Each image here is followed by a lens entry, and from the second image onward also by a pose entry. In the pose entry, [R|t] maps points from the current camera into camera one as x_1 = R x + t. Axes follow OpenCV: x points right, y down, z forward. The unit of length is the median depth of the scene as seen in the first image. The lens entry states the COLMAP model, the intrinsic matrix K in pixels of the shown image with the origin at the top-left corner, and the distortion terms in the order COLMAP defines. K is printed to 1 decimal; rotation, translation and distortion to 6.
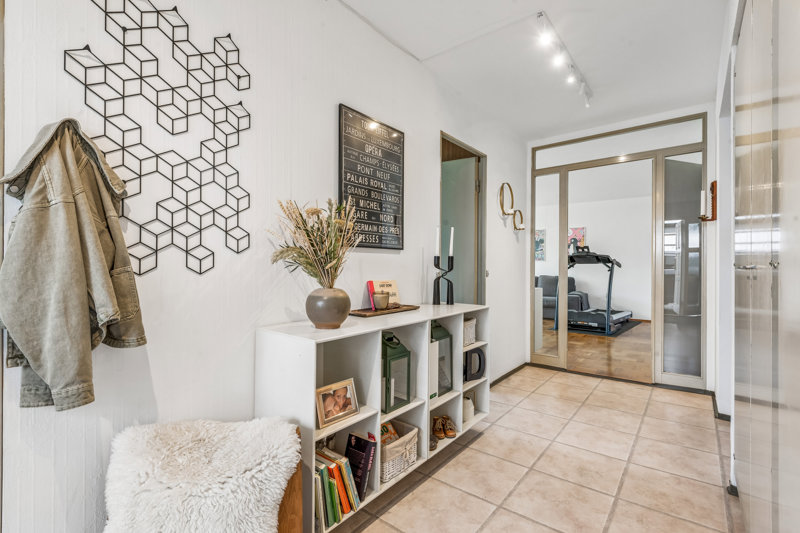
lens RADIAL K [[373.6, 0, 400.3], [0, 373.6, 266.5], [0, 0, 1]] dist [0.001422, 0.000087]
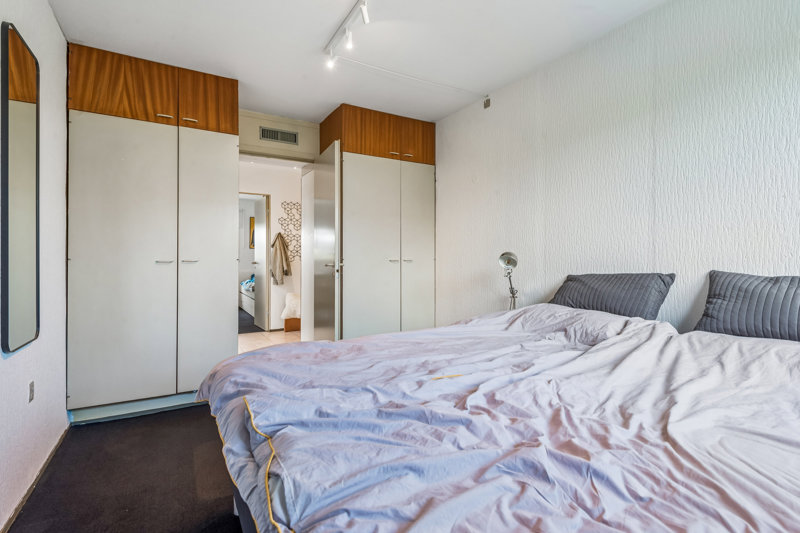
lens RADIAL K [[412.9, 0, 399.8], [0, 412.9, 264.6], [0, 0, 1]] dist [-0.000287, -0.000004]
pose [[0.919485, -0.001297, -0.393124, 2.983752], [0.005801, 0.999930, 0.010267, 0.017770], [0.393083, -0.011721, 0.919428, -3.717114]]
